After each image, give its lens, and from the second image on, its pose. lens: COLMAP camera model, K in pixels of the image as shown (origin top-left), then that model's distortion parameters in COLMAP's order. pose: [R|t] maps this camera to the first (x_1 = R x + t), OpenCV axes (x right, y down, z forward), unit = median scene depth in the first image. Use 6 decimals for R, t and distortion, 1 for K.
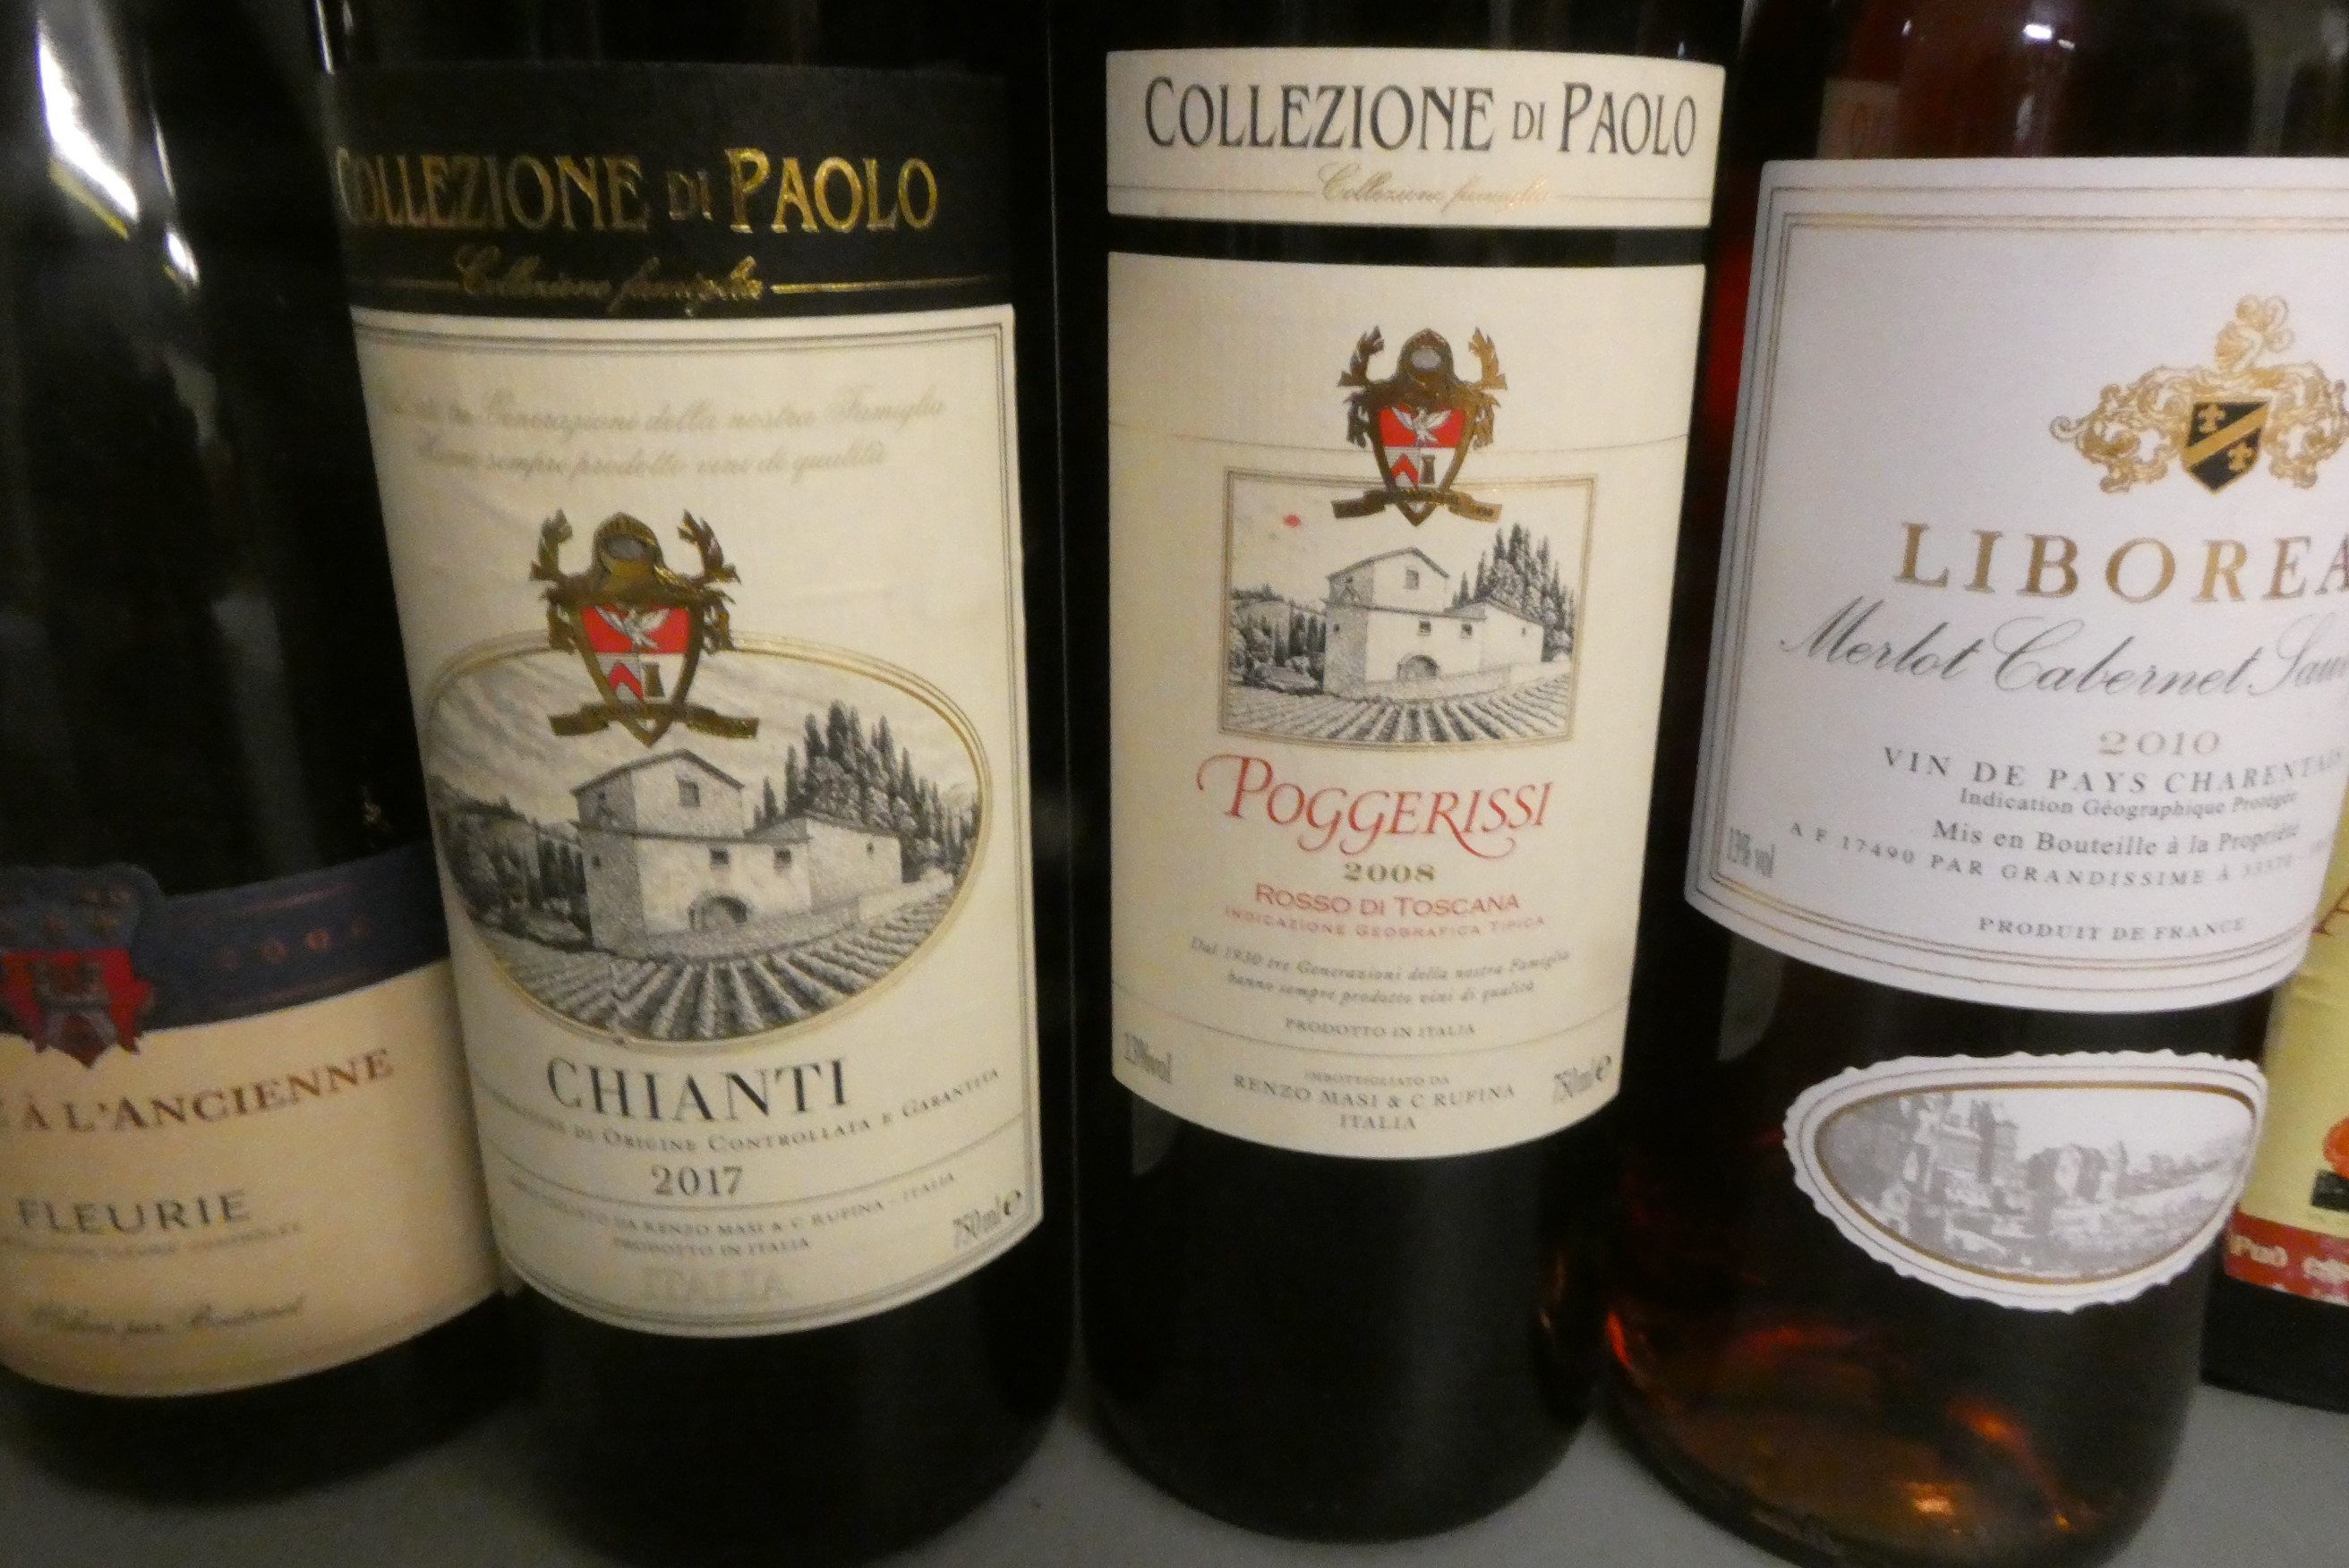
lens RADIAL K [[1658.4, 0, 1164.5], [0, 1658.4, 788.6], [0, 0, 1]] dist [0.001015, -0.004974]
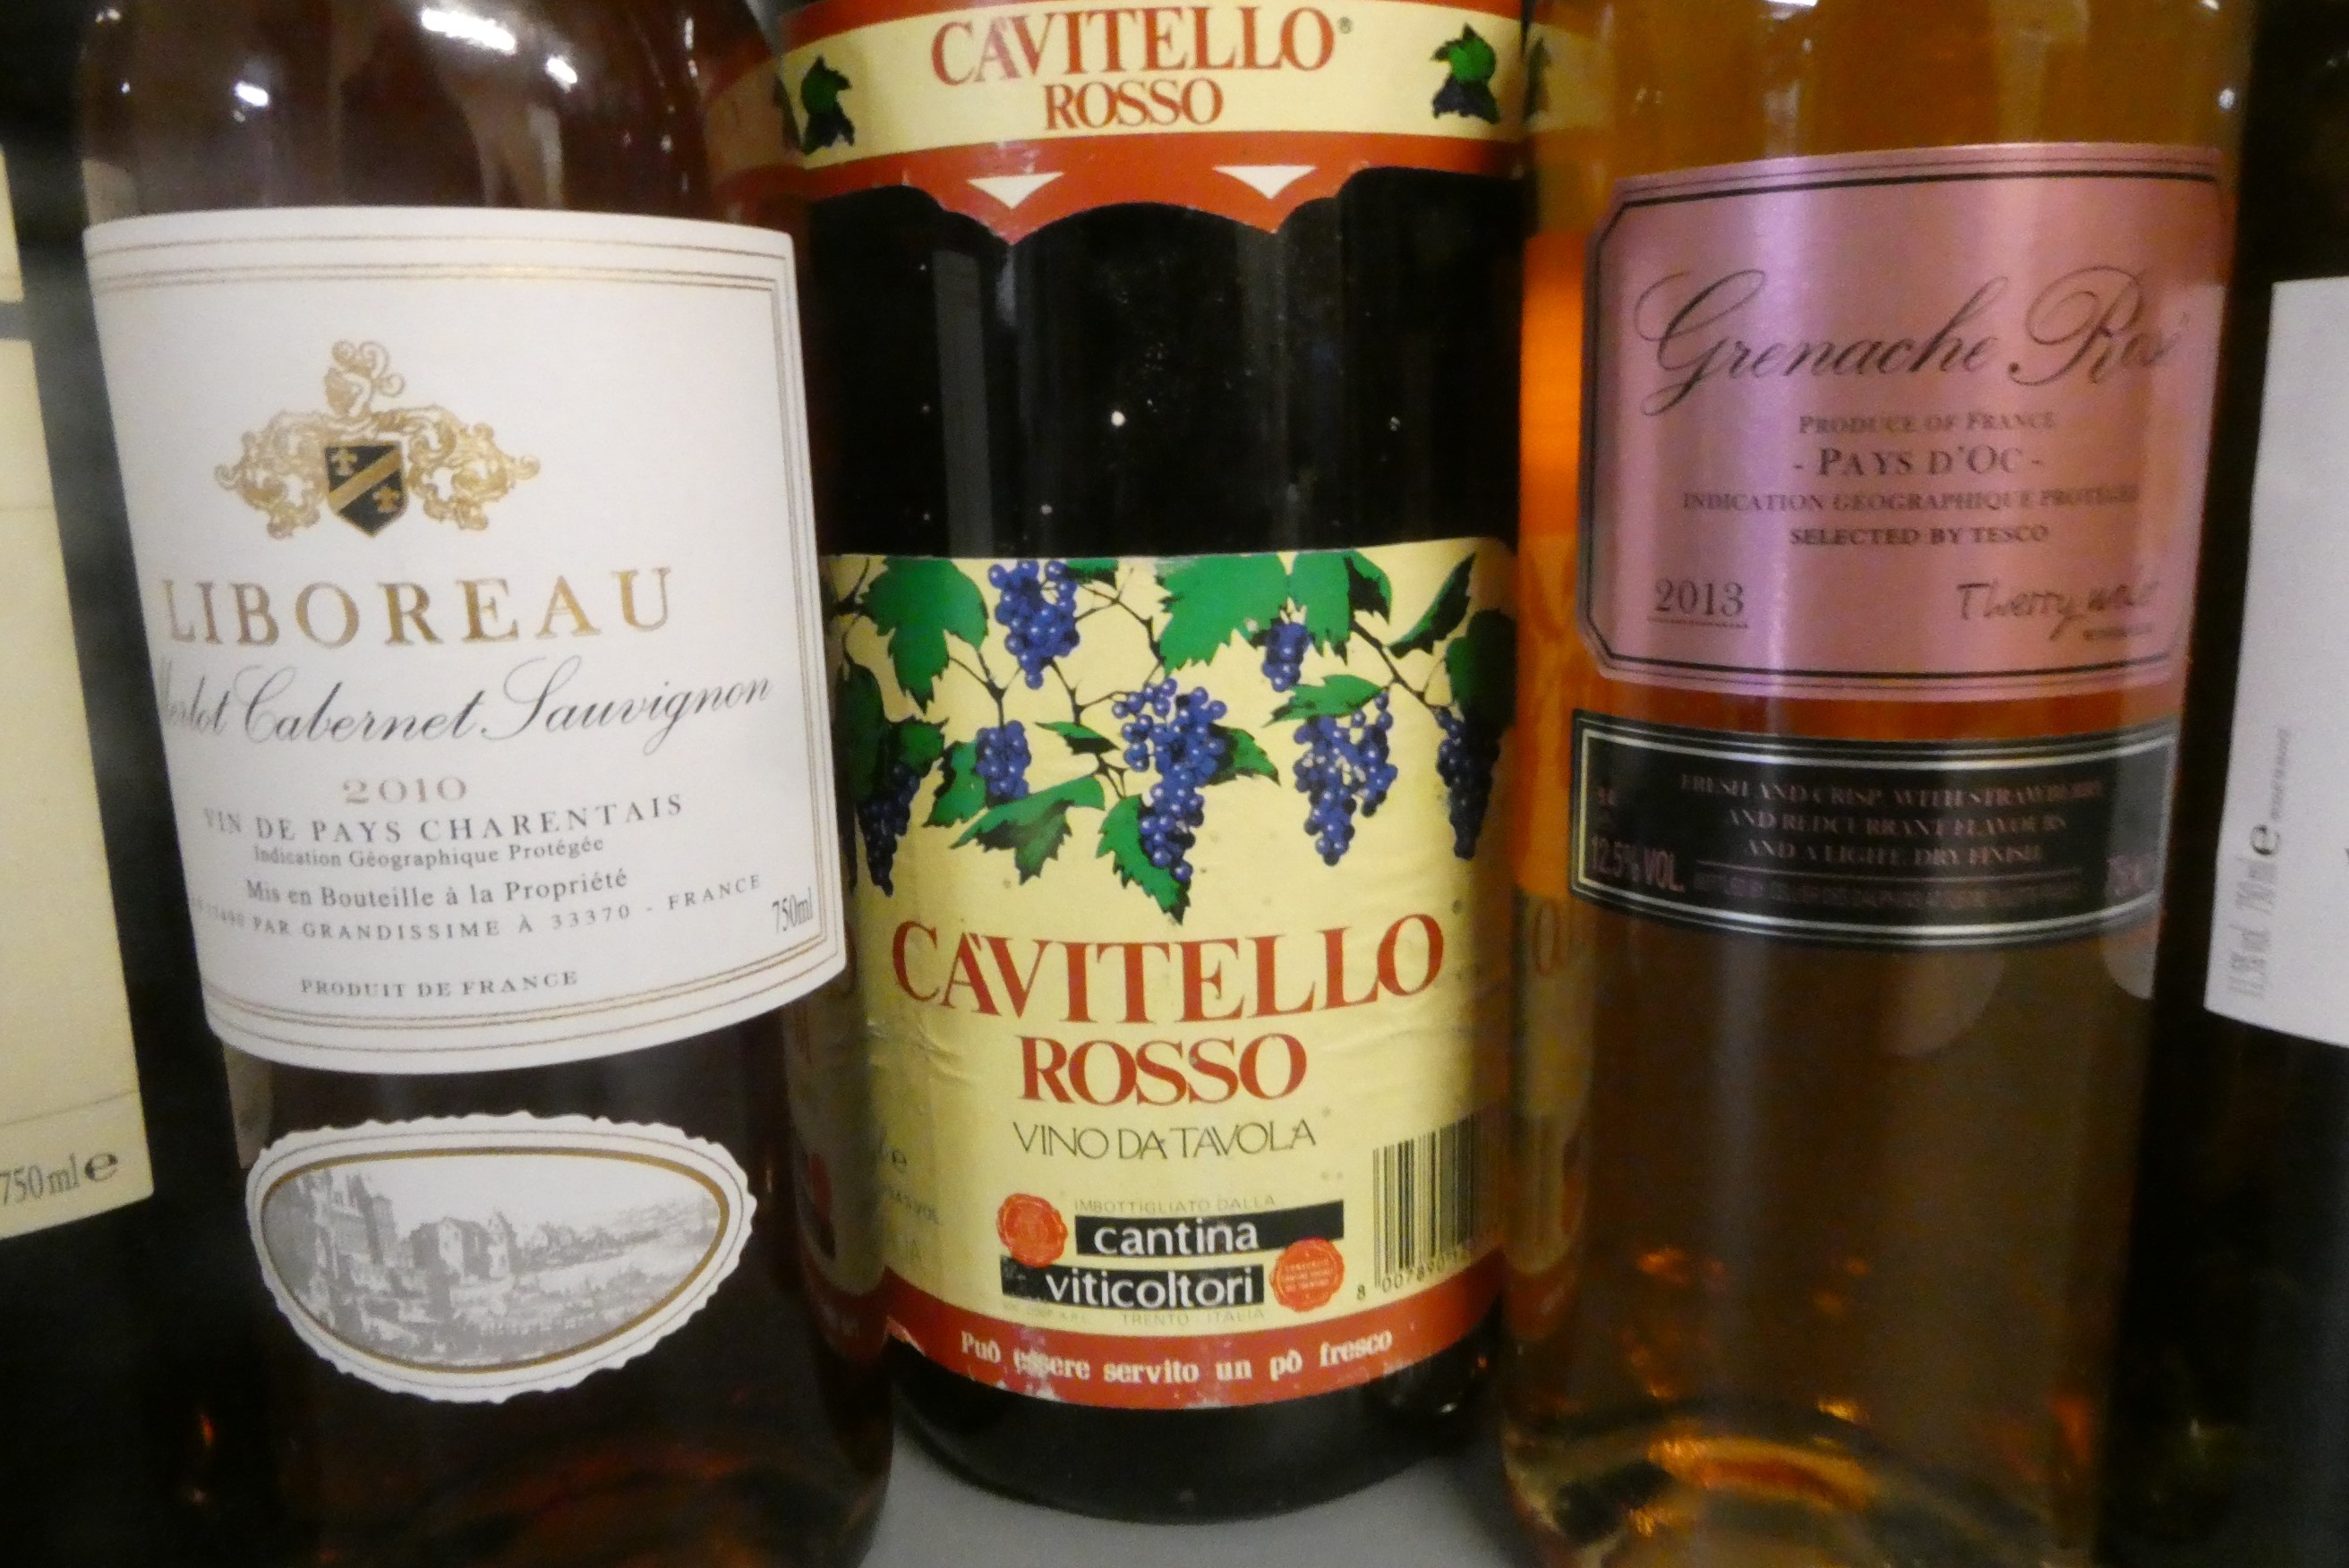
lens RADIAL K [[1658.4, 0, 1198.7], [0, 1658.4, 796.8], [0, 0, 1]] dist [0.001015, -0.004974]
pose [[0.997983, -0.028778, 0.056576, 0.951574], [0.035626, 0.991640, -0.124023, 0.109117], [-0.052534, 0.125788, 0.990665, -0.007565]]
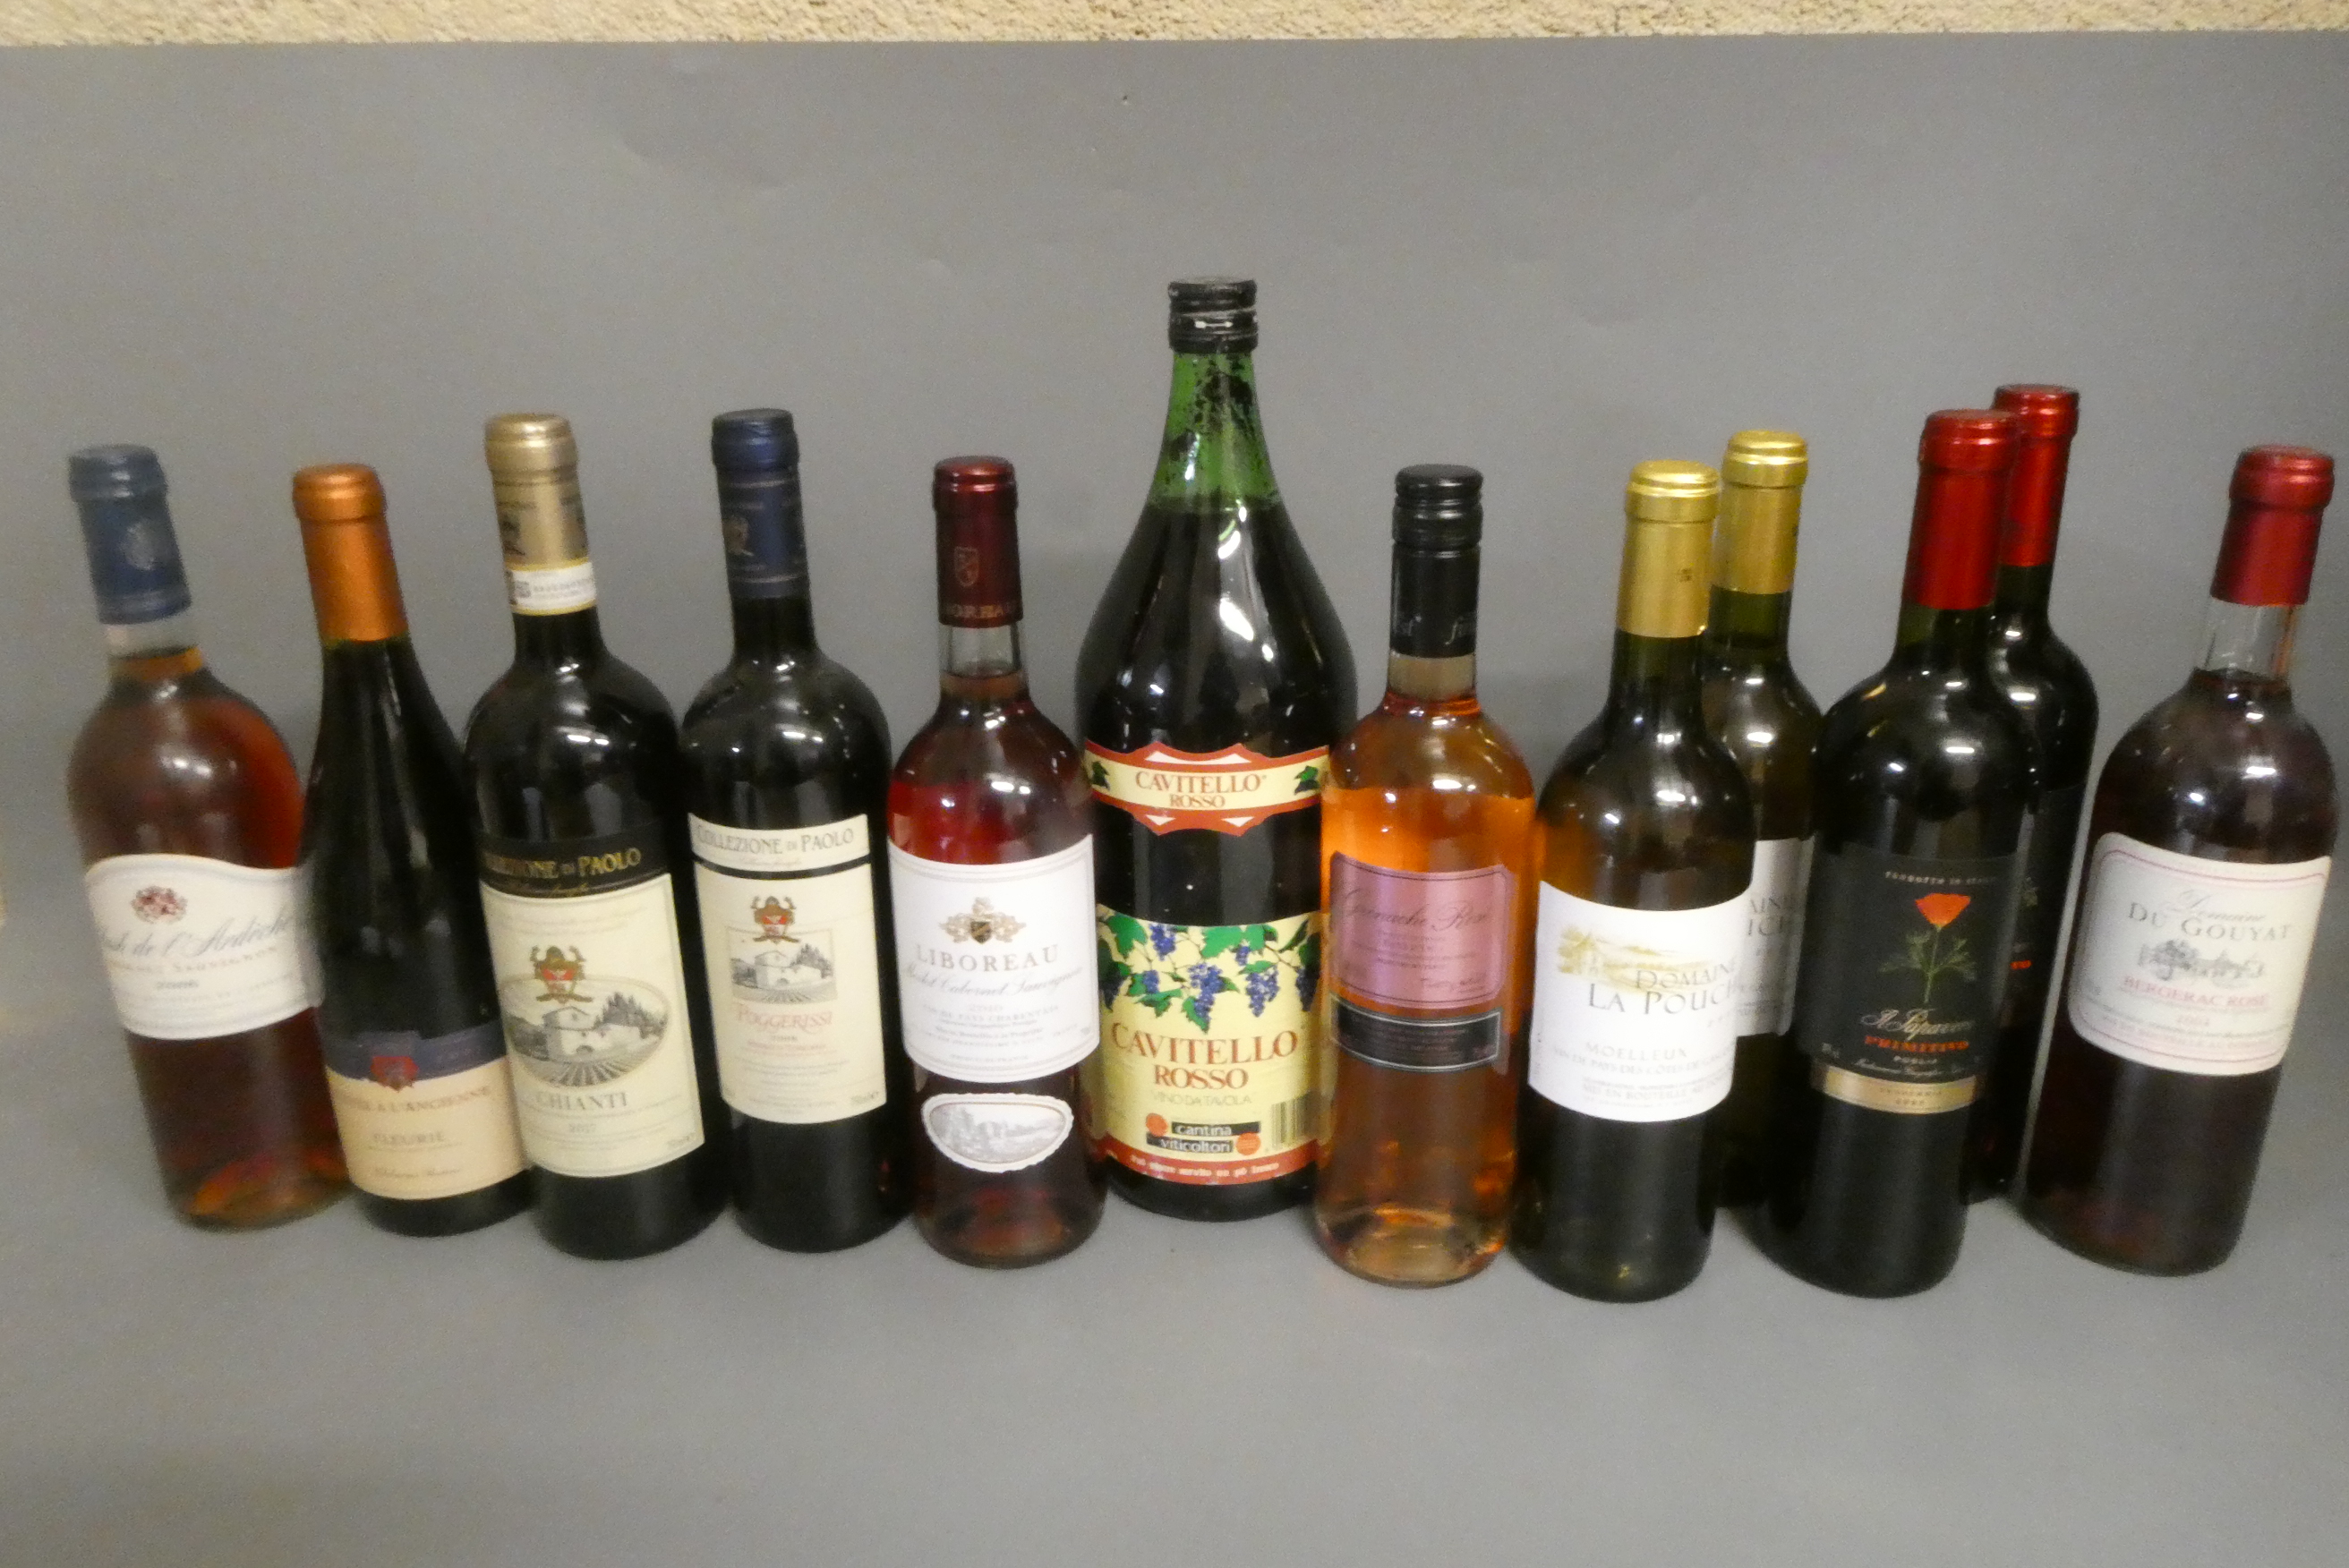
lens RADIAL K [[1658.4, 0, 1188.6], [0, 1658.4, 794.9], [0, 0, 1]] dist [0.001015, -0.004974]
pose [[0.999643, 0.004286, -0.026389, 1.051742], [-0.003932, 0.999902, 0.013435, -0.495690], [0.026444, -0.013326, 0.999561, -2.353080]]
